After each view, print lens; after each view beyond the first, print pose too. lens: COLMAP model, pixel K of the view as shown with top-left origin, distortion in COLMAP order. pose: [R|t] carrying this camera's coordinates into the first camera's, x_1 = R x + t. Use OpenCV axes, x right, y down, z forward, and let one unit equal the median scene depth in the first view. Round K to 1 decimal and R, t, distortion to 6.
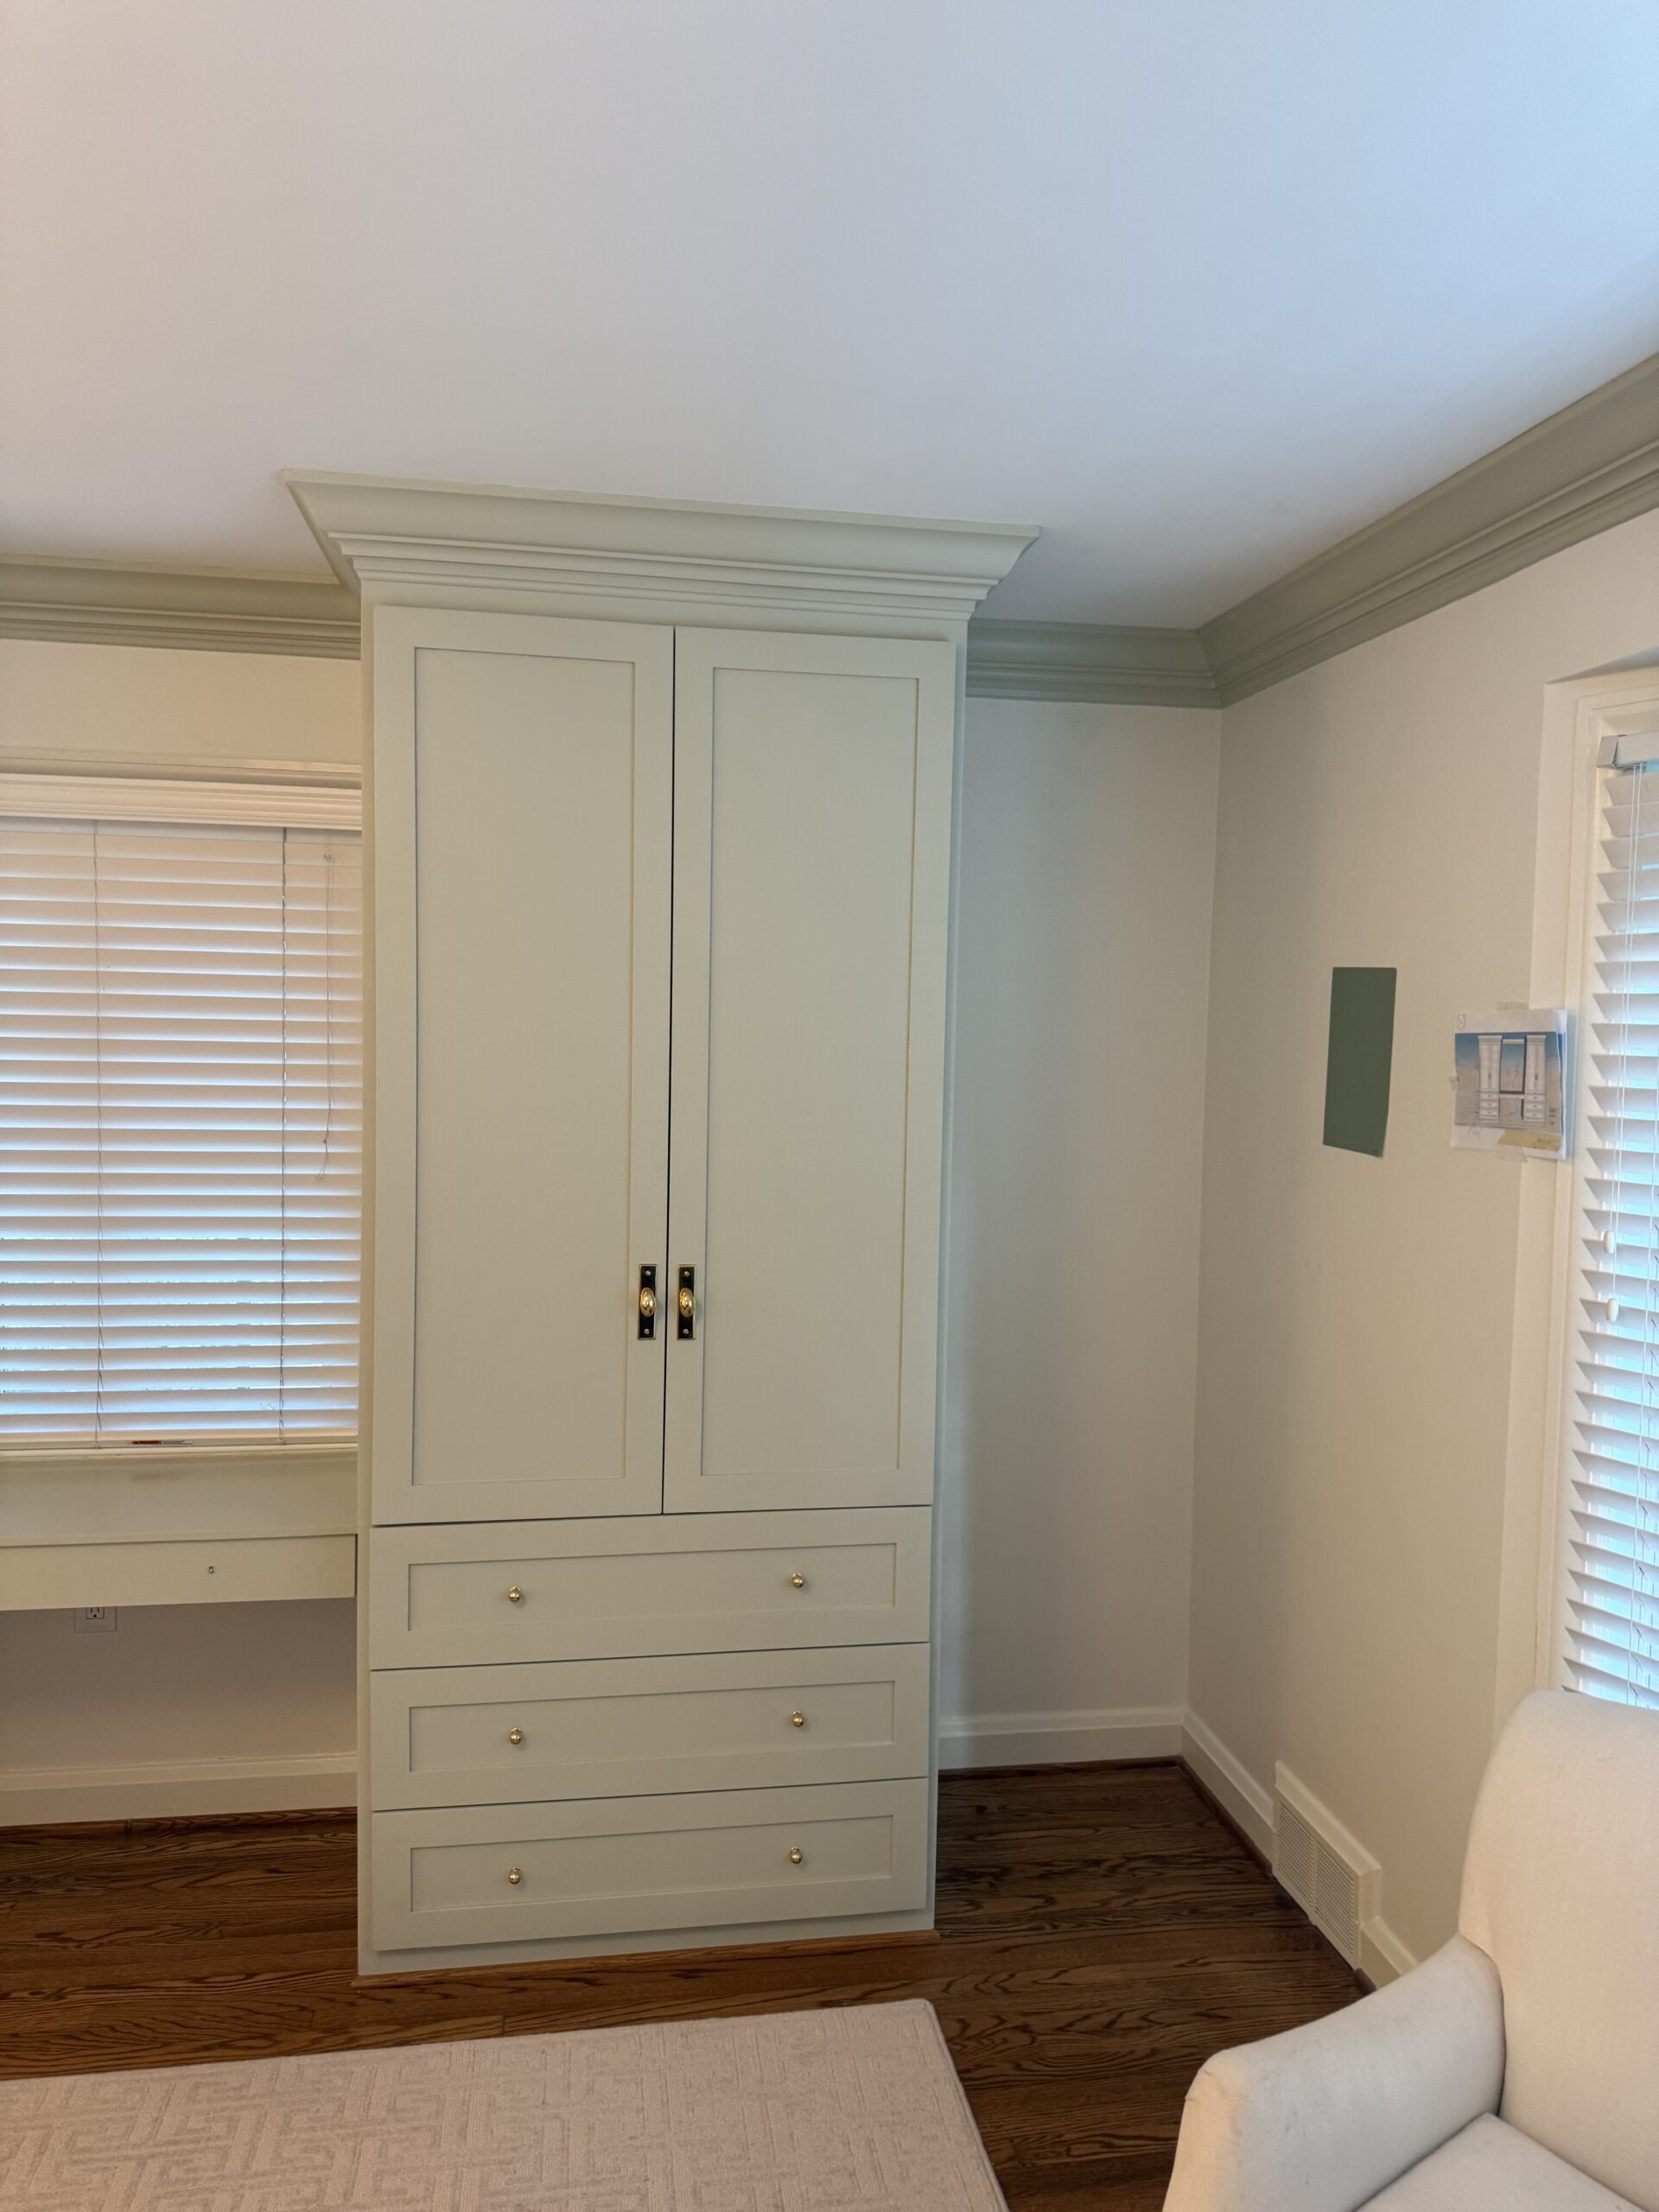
lens RADIAL K [[1544.3, 0, 842.0], [0, 1544.3, 1120.4], [0, 0, 1]] dist [0.041927, -0.047675]
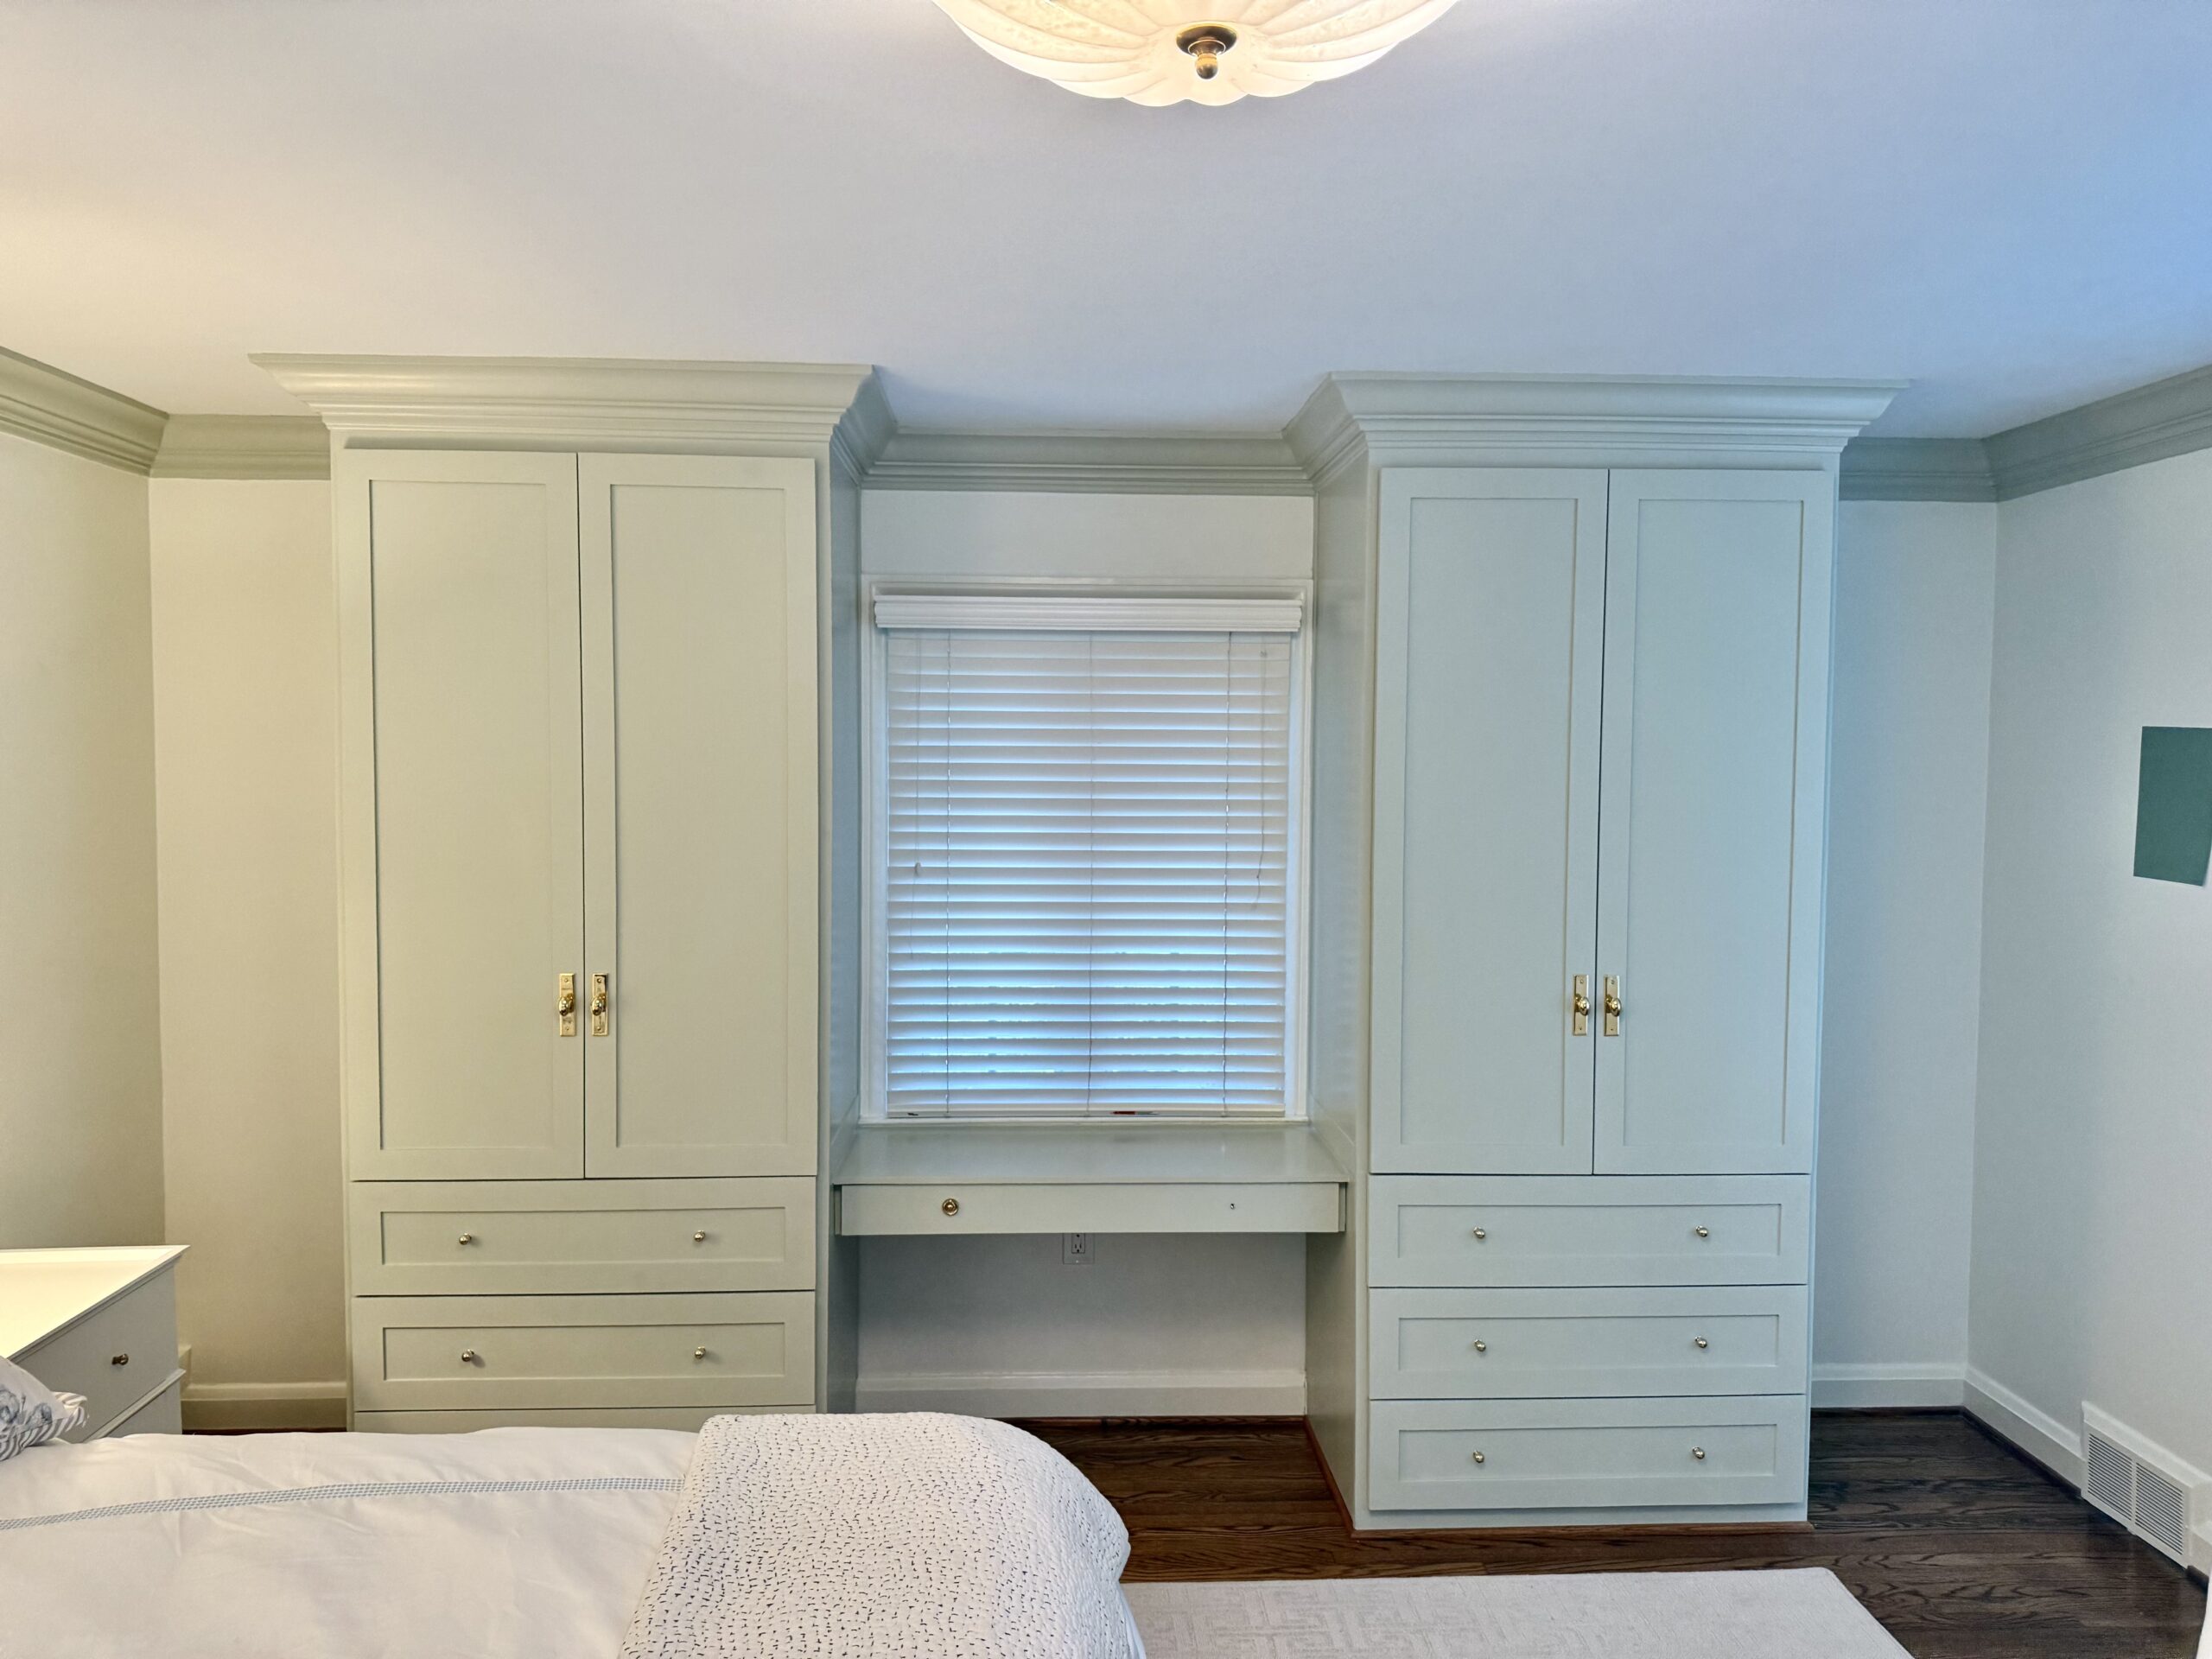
lens RADIAL K [[1544.3, 0, 1103.1], [0, 1544.3, 831.3], [0, 0, 1]] dist [0.041927, -0.047675]
pose [[0.992658, -0.008686, -0.120645, -0.352882], [0.007100, 0.999883, -0.013569, -0.008479], [0.120748, 0.012613, 0.992603, -0.298341]]
